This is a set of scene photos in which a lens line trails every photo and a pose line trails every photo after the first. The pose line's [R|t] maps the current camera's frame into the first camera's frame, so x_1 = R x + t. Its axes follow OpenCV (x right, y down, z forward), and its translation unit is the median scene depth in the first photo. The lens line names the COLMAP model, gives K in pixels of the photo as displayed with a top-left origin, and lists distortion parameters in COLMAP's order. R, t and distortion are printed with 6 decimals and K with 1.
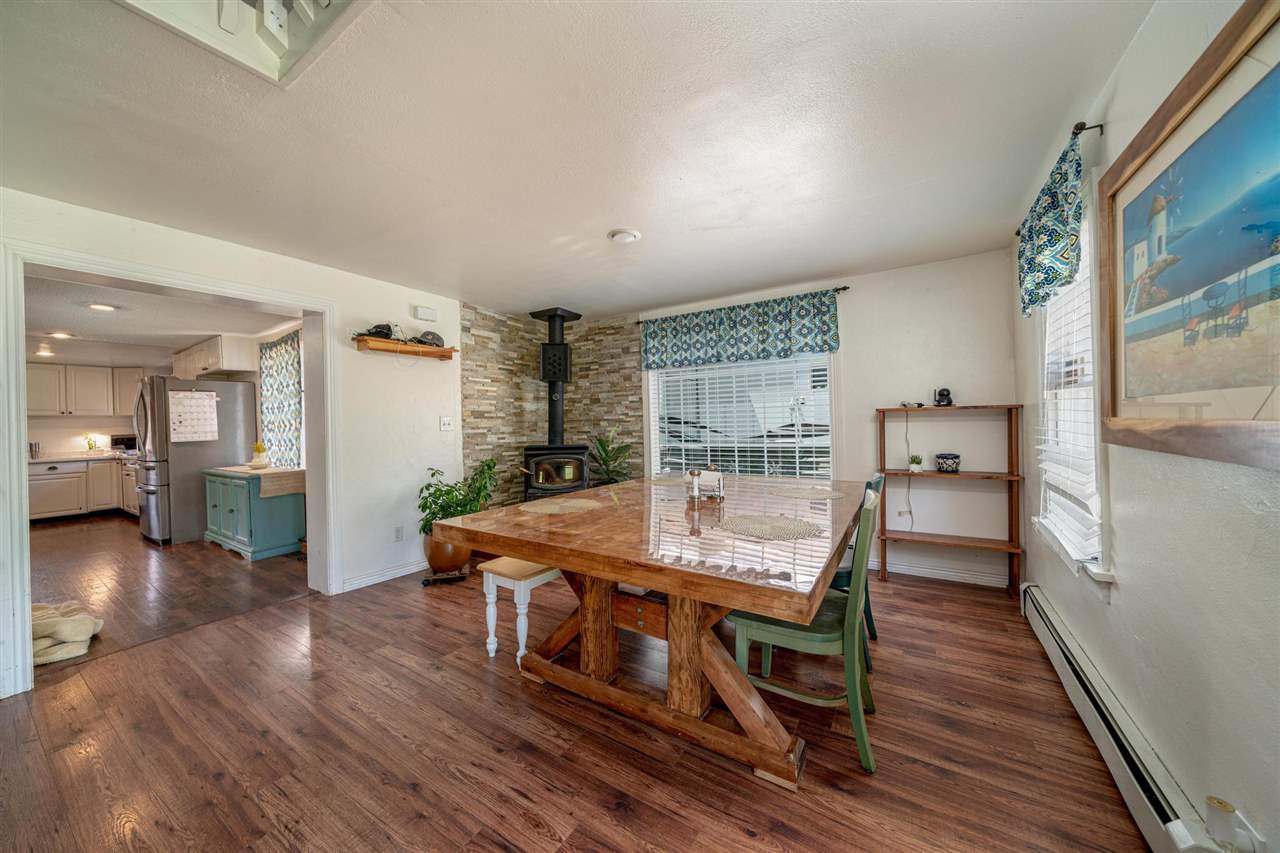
lens RADIAL K [[438.7, 0, 632.7], [0, 438.7, 428.6], [0, 0, 1]] dist [-0.006085, -0.000036]
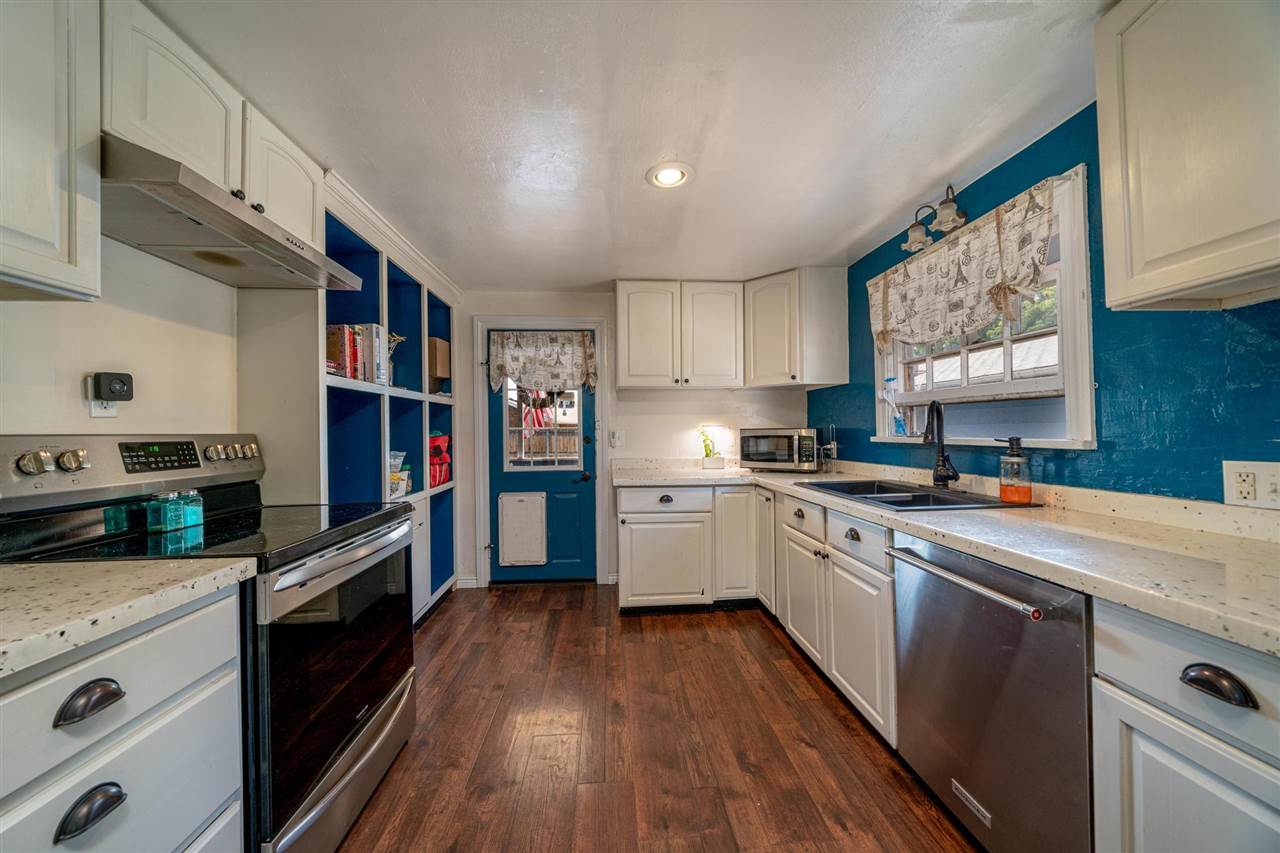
lens RADIAL K [[438.7, 0, 632.7], [0, 438.7, 428.6], [0, 0, 1]] dist [-0.006085, -0.000036]
pose [[0.600441, 0.018810, -0.799448, -1.913336], [-0.018207, 0.999786, 0.009849, 0.025843], [0.799462, 0.008642, 0.600654, 1.341129]]
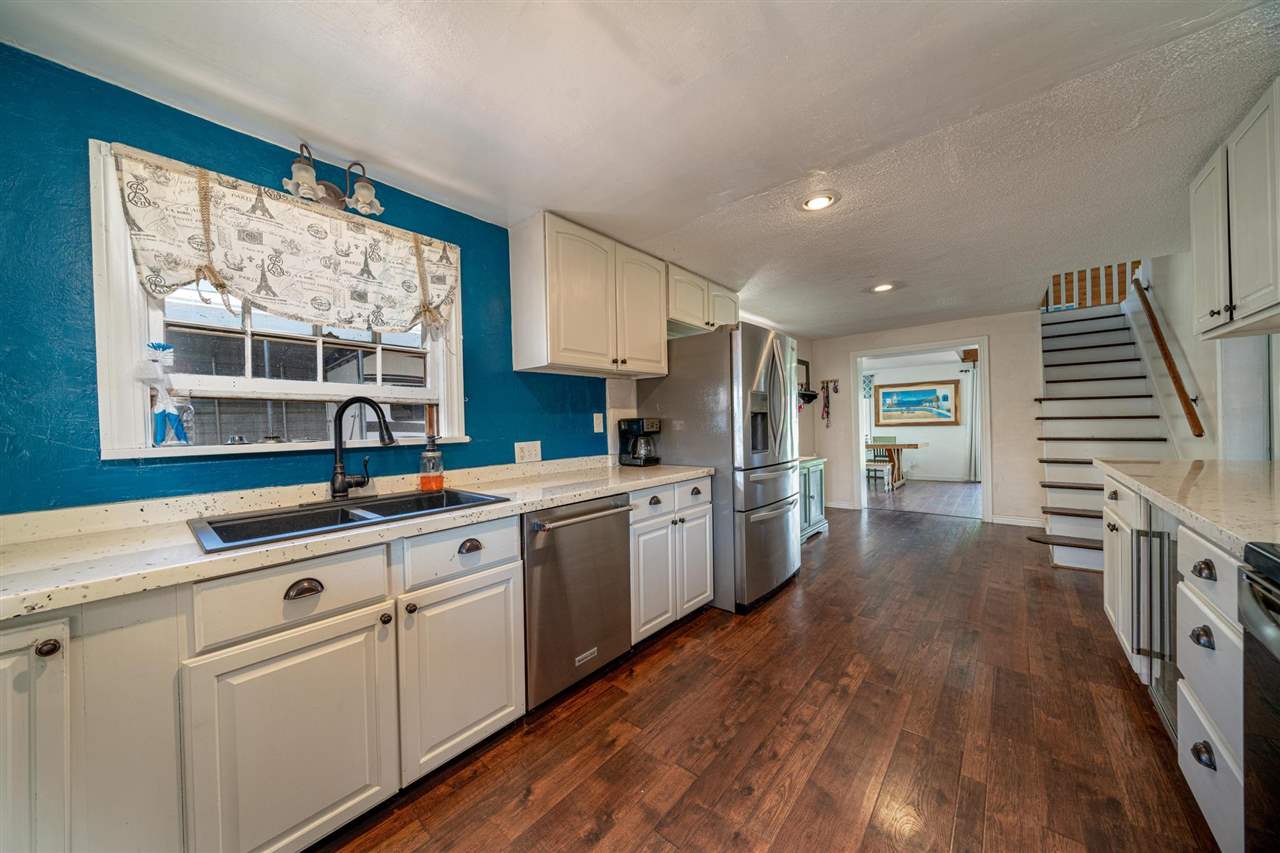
lens RADIAL K [[438.7, 0, 632.7], [0, 438.7, 428.6], [0, 0, 1]] dist [-0.006085, -0.000036]
pose [[0.129950, 0.019920, 0.991320, -2.631711], [0.035327, 0.999070, -0.024707, 0.048300], [-0.990891, 0.038231, 0.129126, 1.648826]]
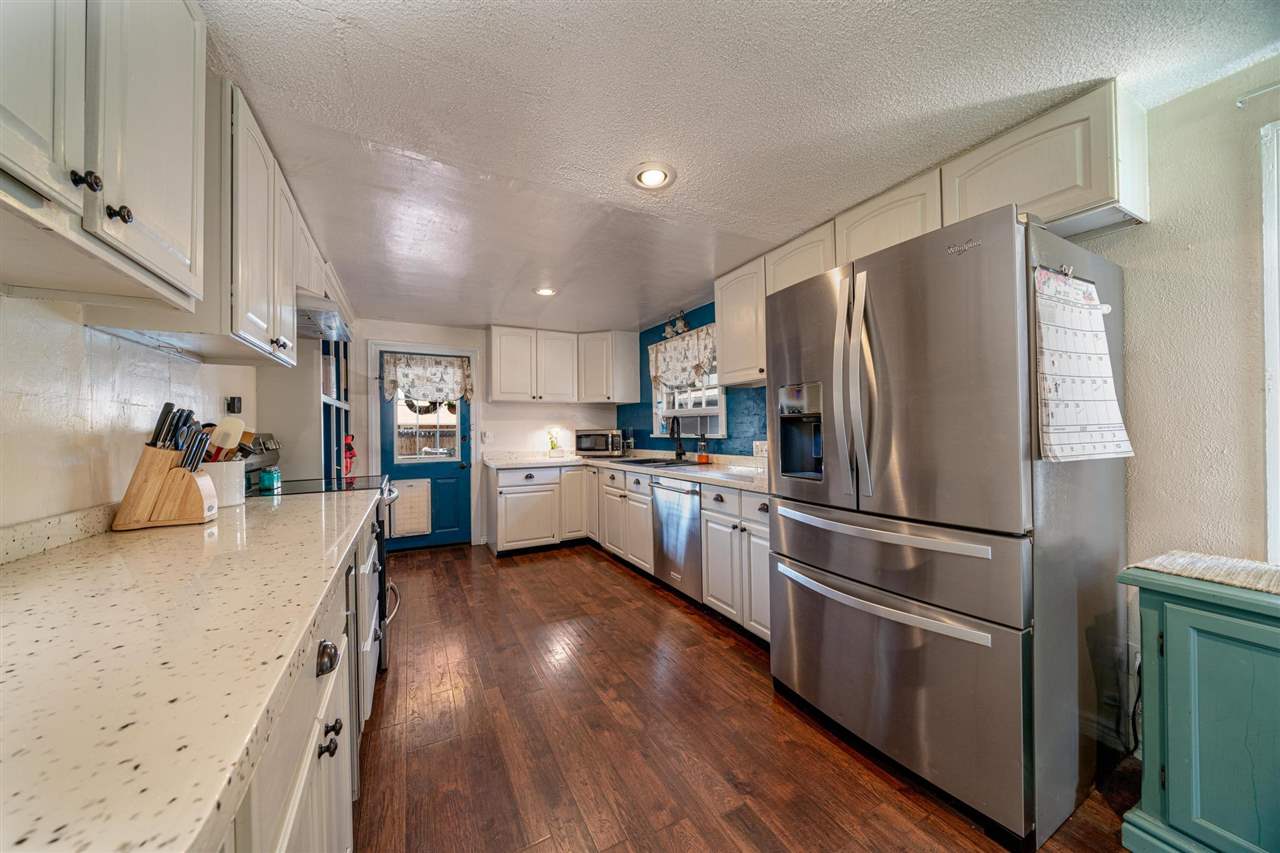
lens RADIAL K [[438.7, 0, 632.7], [0, 438.7, 428.6], [0, 0, 1]] dist [-0.006085, -0.000036]
pose [[0.870718, 0.017816, -0.491460, -1.647412], [-0.020522, 0.999789, -0.000116, 0.023465], [0.491355, 0.010187, 0.870900, 0.913370]]
